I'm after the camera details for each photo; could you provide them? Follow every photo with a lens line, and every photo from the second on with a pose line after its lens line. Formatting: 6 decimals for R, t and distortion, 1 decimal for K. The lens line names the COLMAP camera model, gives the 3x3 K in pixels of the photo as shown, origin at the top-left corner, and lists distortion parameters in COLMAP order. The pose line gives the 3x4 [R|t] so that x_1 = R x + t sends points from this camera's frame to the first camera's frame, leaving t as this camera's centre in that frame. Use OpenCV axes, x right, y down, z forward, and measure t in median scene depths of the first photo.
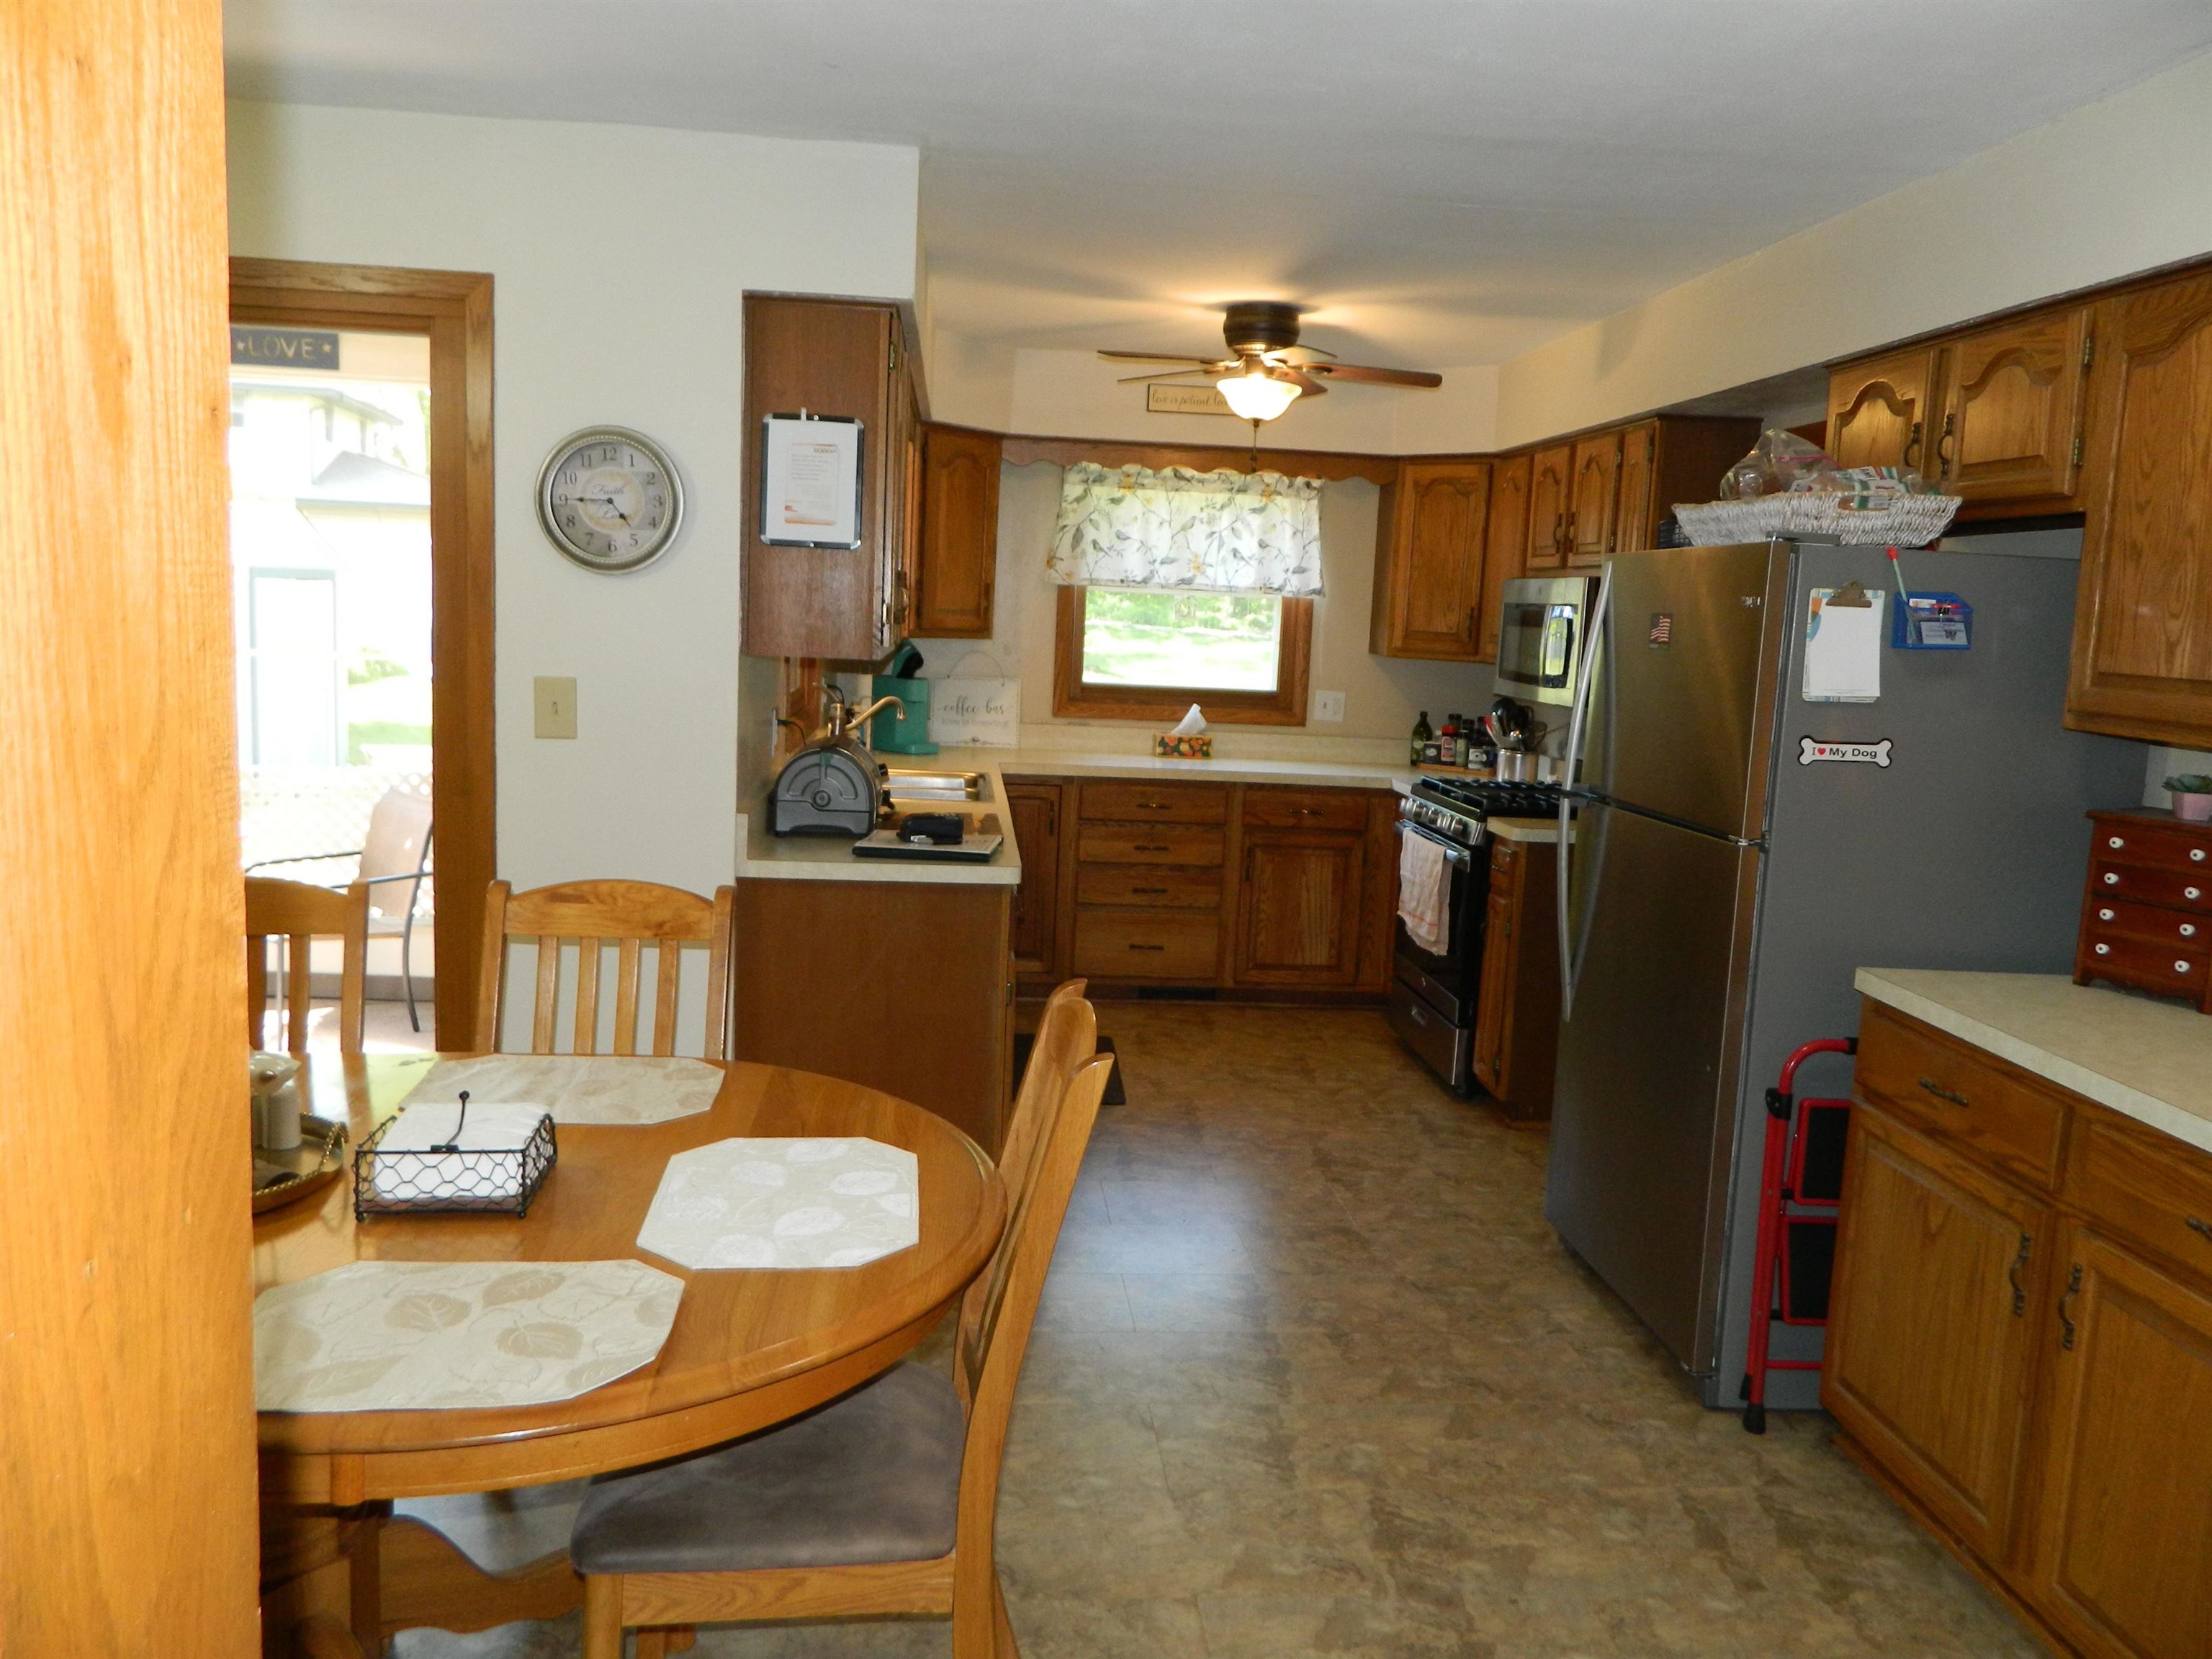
lens RADIAL K [[1648.2, 0, 1107.1], [0, 1648.2, 830.2], [0, 0, 1]] dist [0.003581, 0.003182]
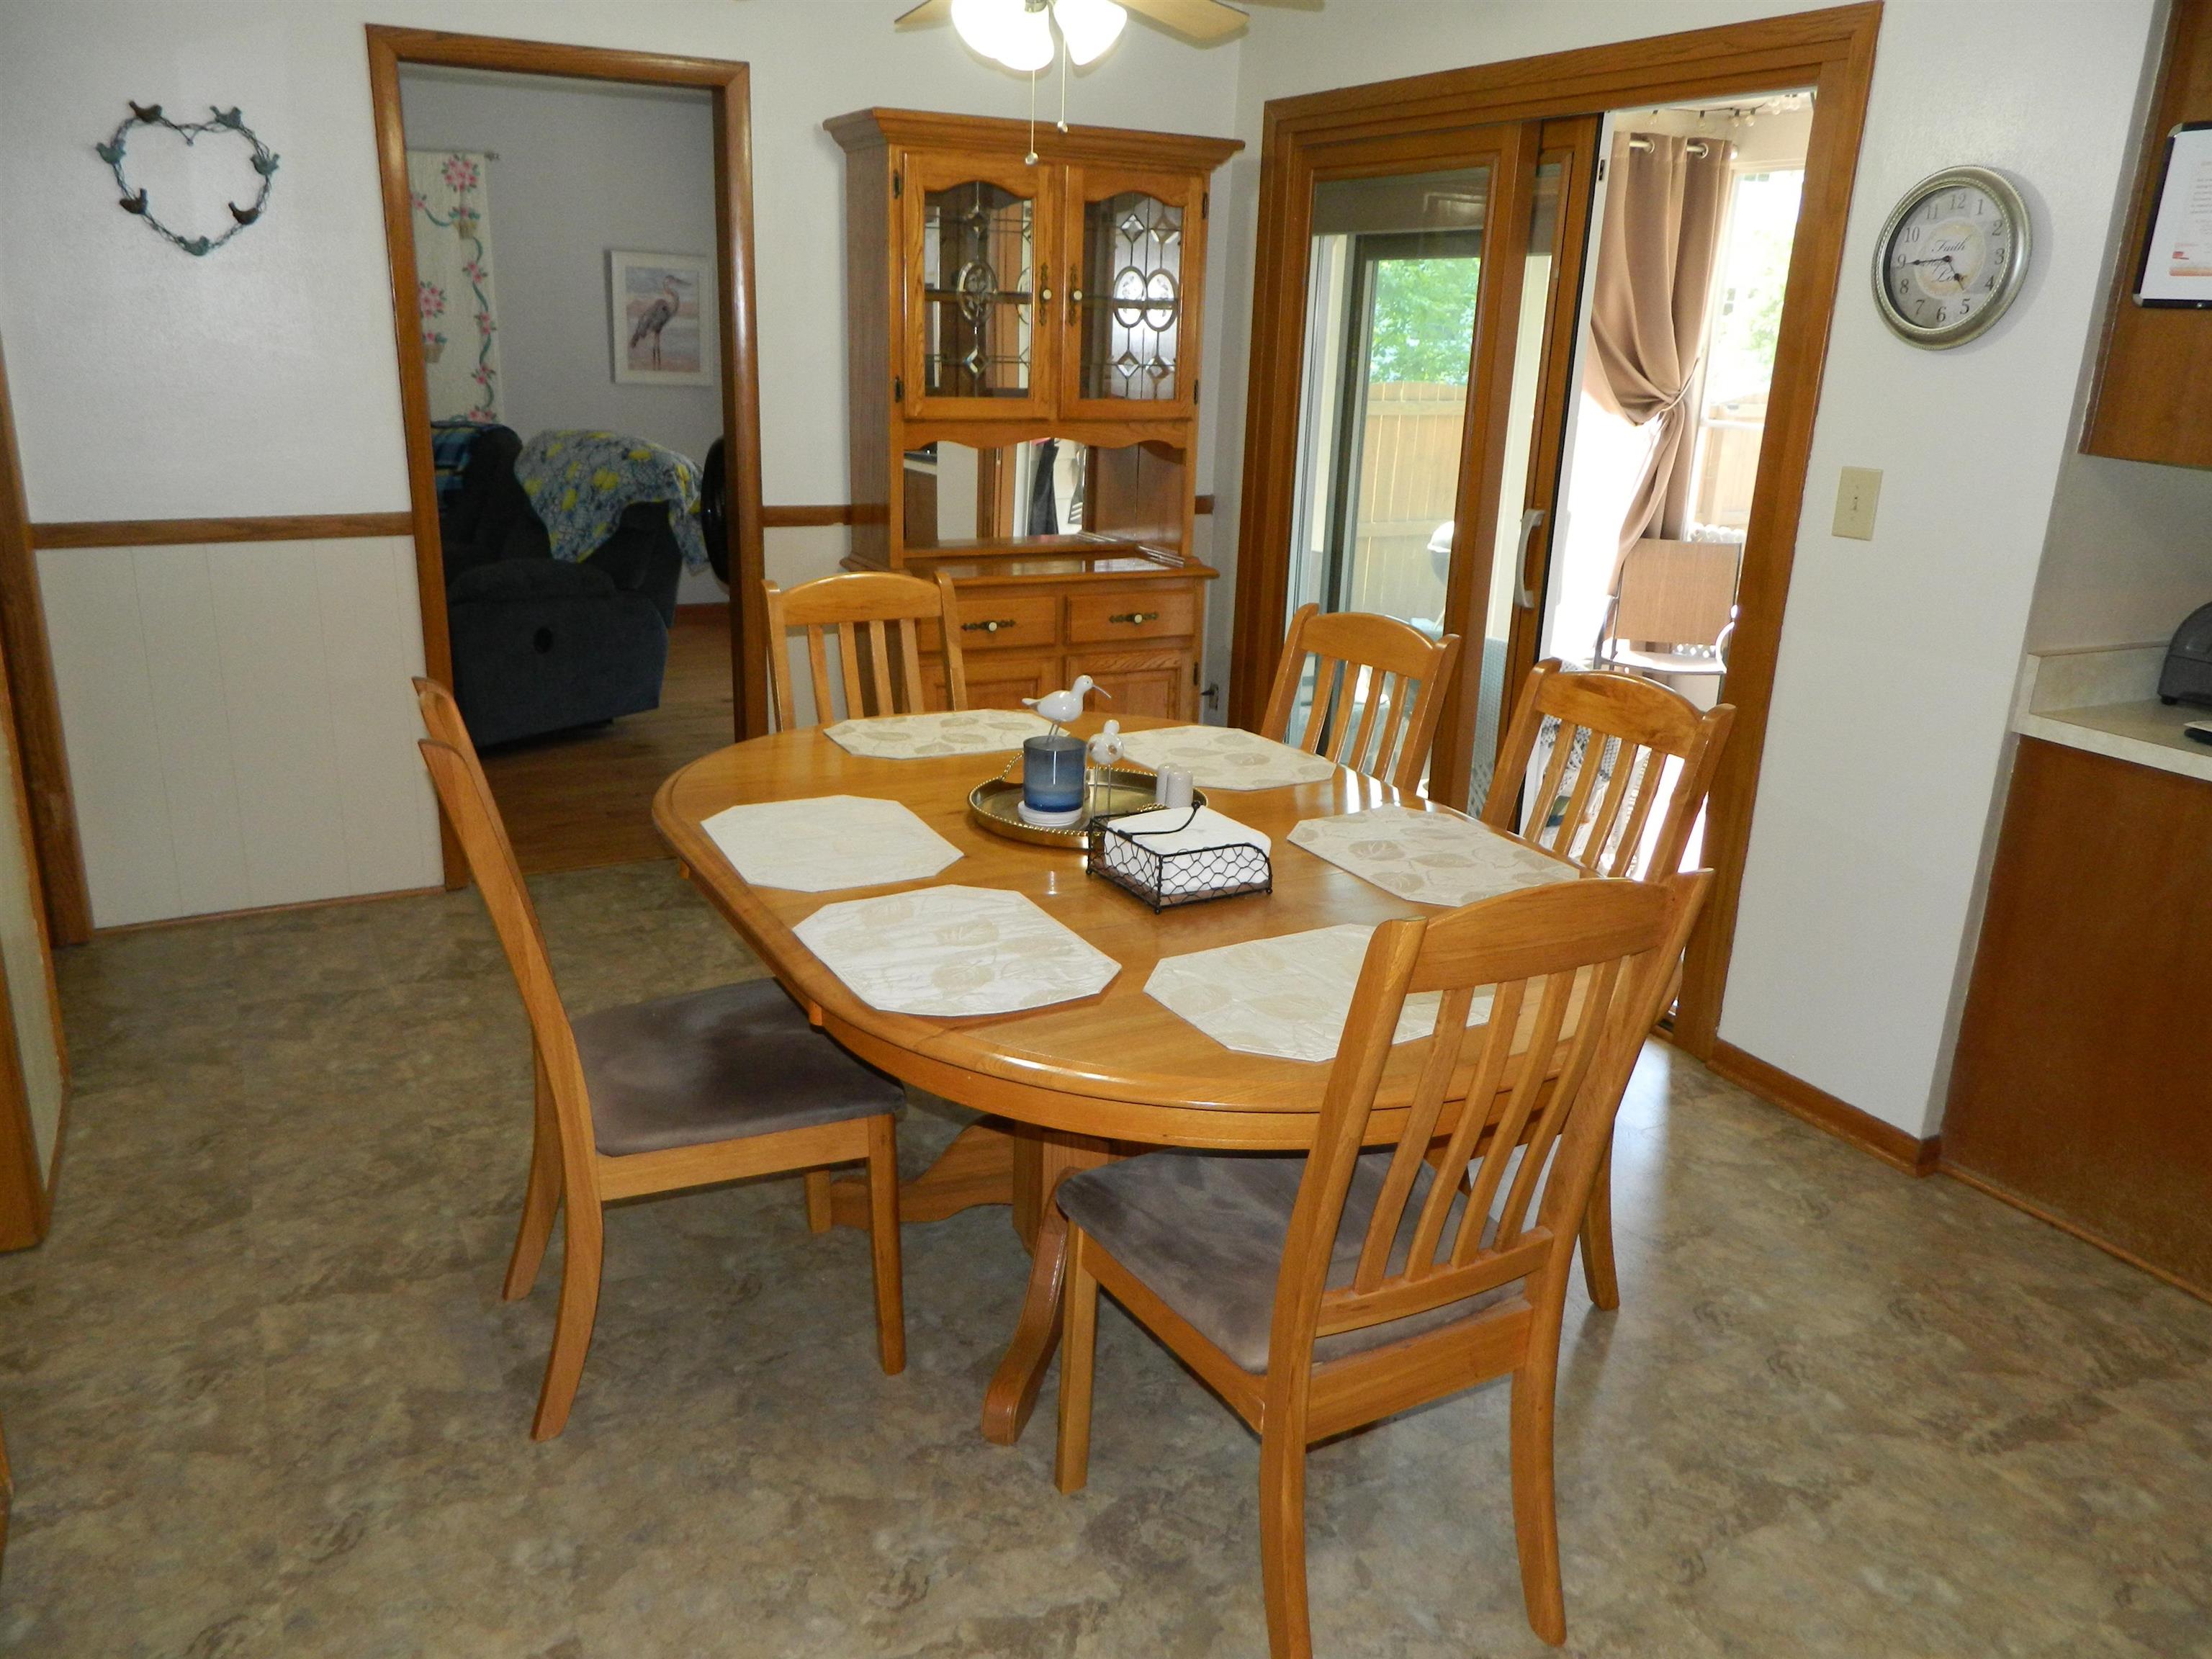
lens RADIAL K [[1648.2, 0, 1111.7], [0, 1648.2, 821.3], [0, 0, 1]] dist [0.003581, 0.003182]
pose [[0.396677, 0.244198, -0.884881, 0.345767], [-0.148683, 0.968330, 0.200575, -0.027236], [0.905837, 0.052003, 0.420422, 0.273367]]
